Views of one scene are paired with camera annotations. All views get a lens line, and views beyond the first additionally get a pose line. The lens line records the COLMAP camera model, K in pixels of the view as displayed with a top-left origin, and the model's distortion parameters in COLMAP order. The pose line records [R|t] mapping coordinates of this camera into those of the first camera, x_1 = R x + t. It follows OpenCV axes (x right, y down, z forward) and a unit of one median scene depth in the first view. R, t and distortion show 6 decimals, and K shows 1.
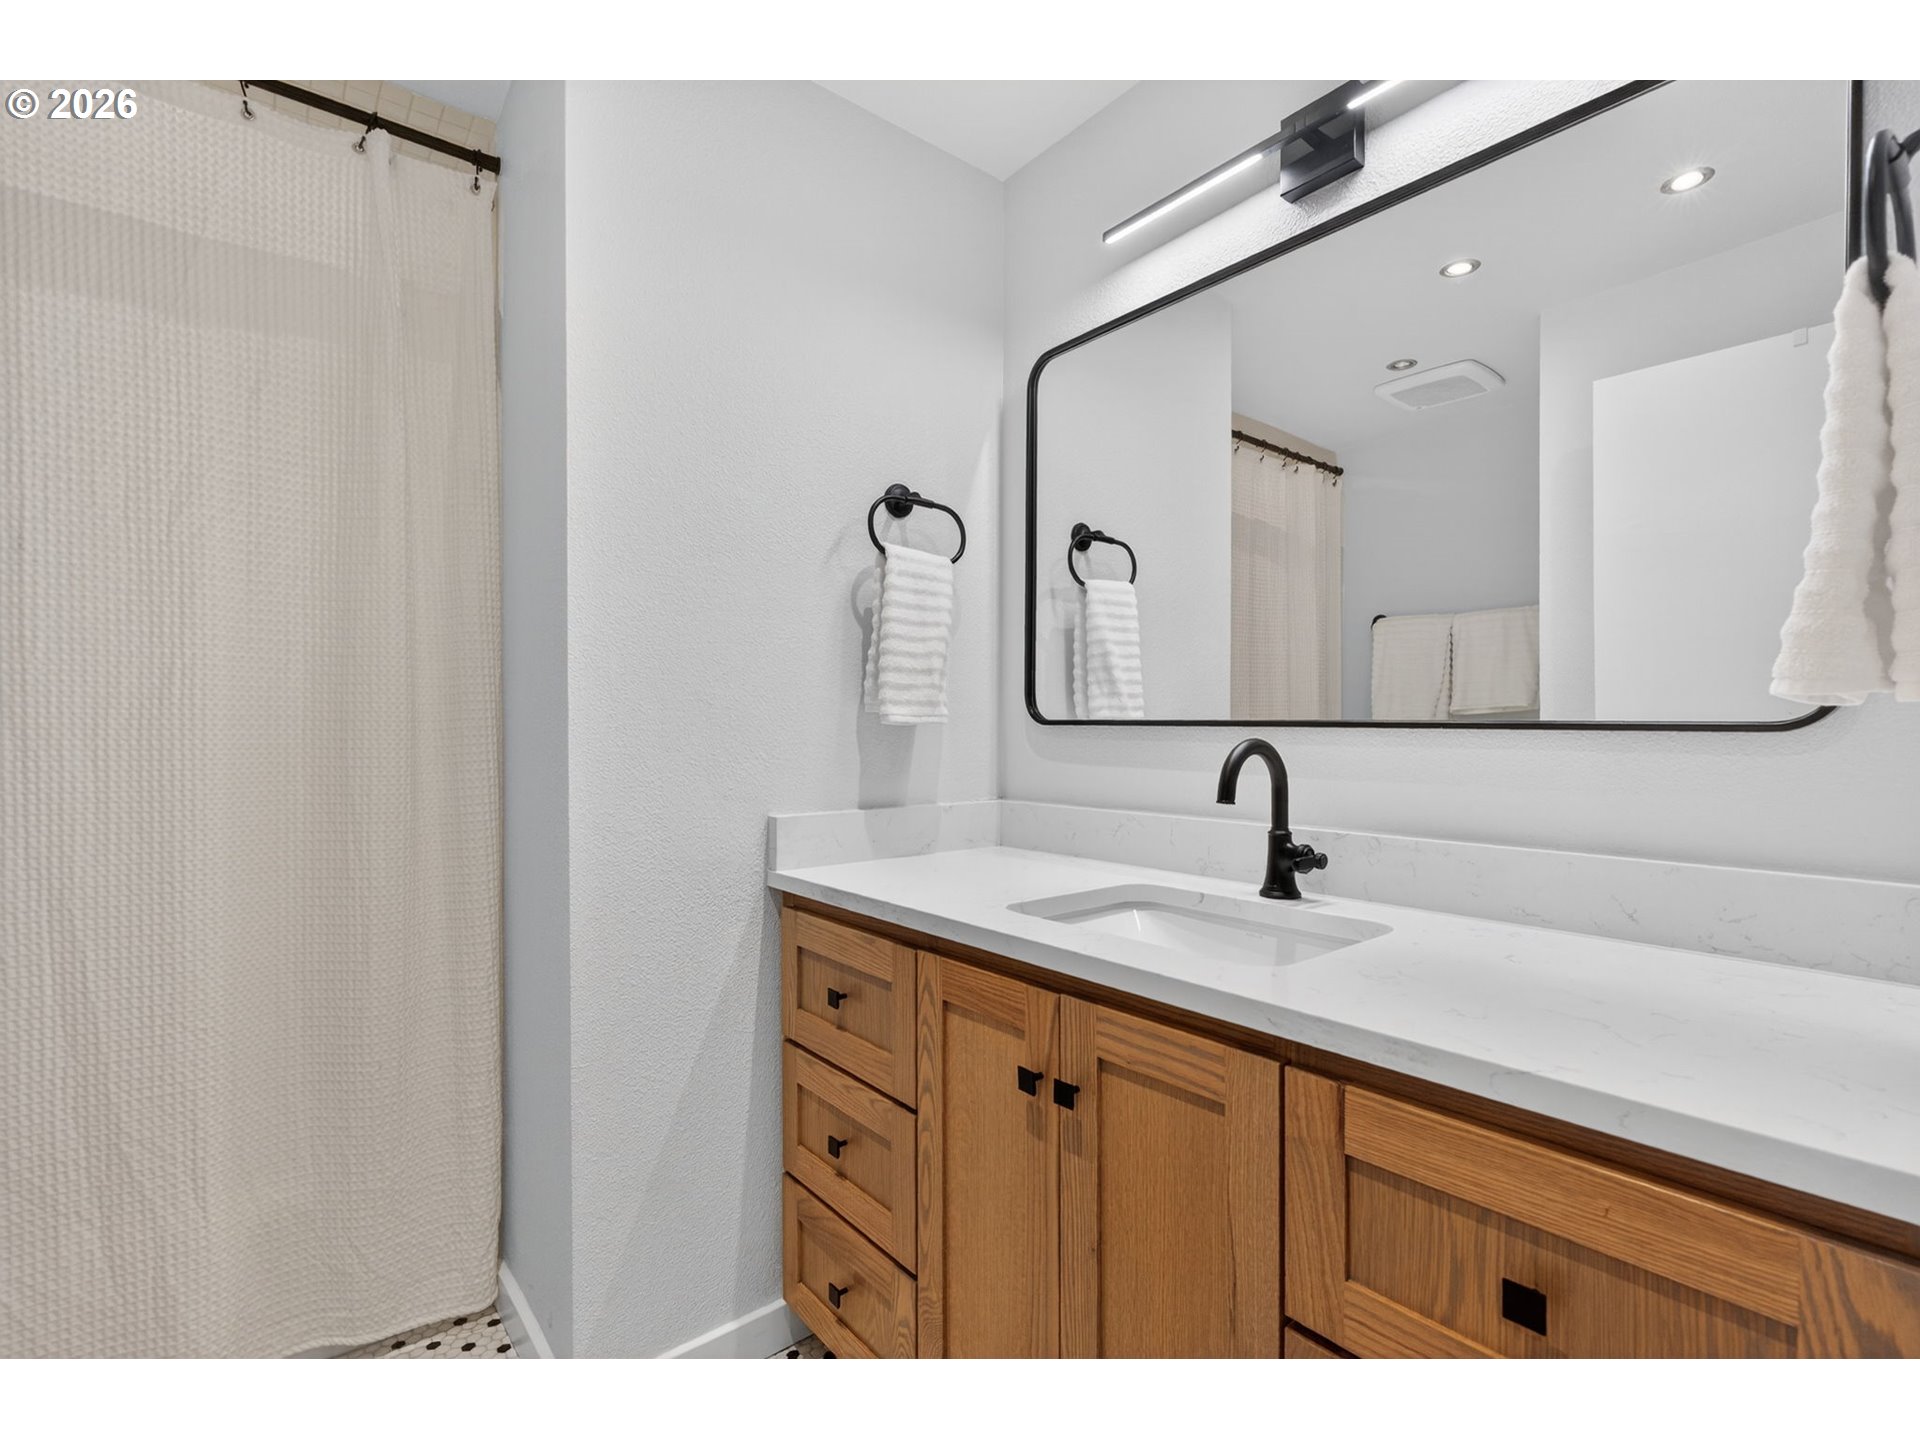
lens RADIAL K [[880.6, 0, 966.9], [0, 880.6, 745.3], [0, 0, 1]] dist [-0.001528, -0.000142]
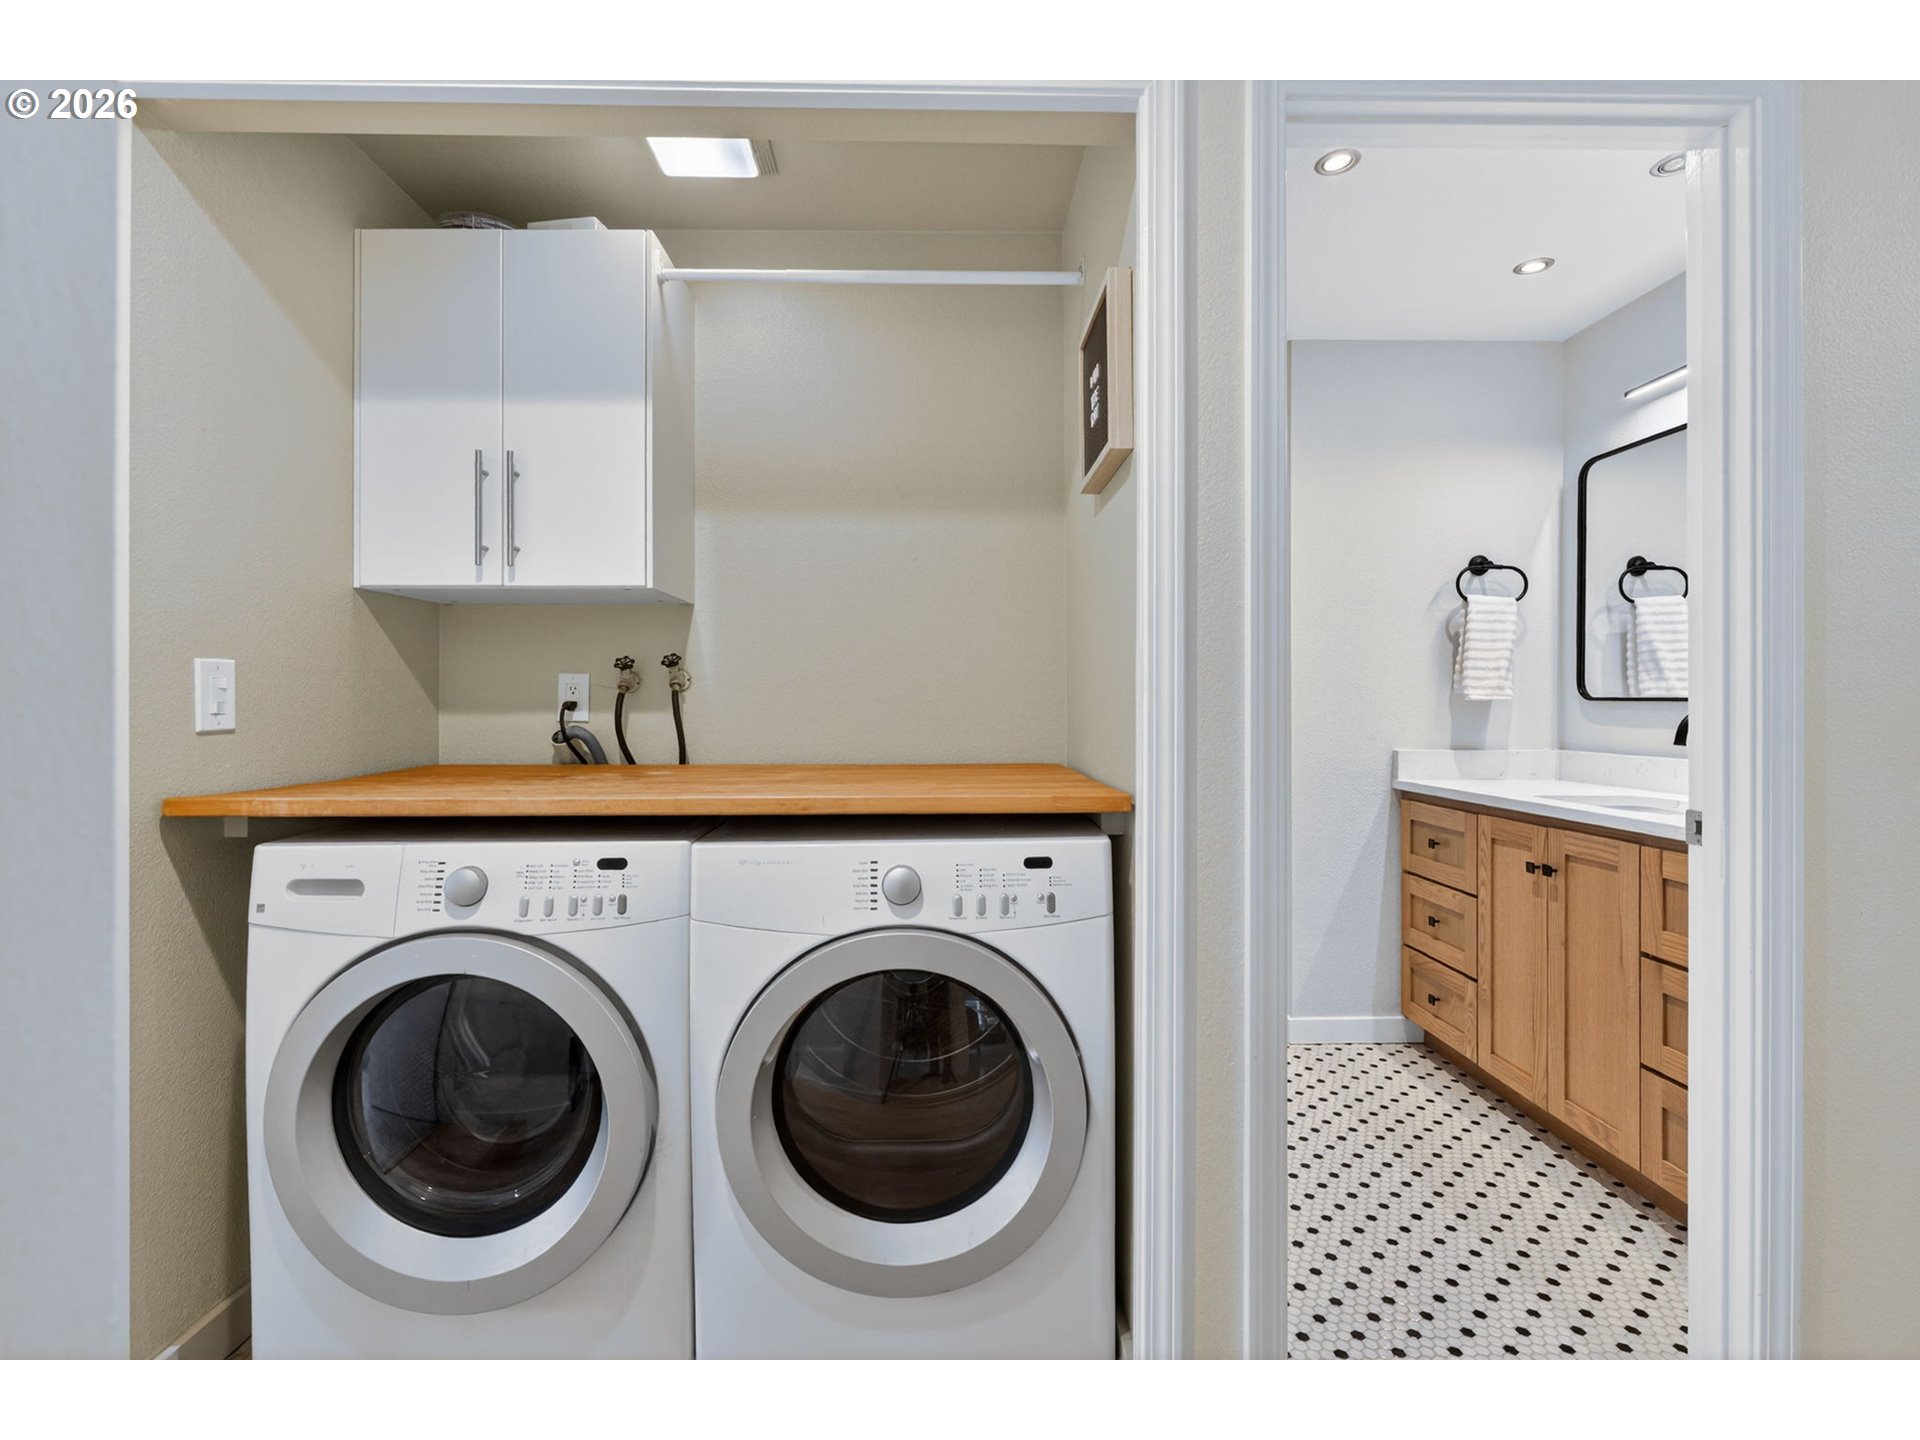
lens RADIAL K [[851.9, 0, 961.1], [0, 851.9, 695.6], [0, 0, 1]] dist [-0.000200, 0.000049]
pose [[0.781465, -0.003769, -0.623938, 0.169987], [-0.014582, 0.999598, -0.024303, 0.021379], [0.623779, 0.028090, 0.781096, -0.901988]]
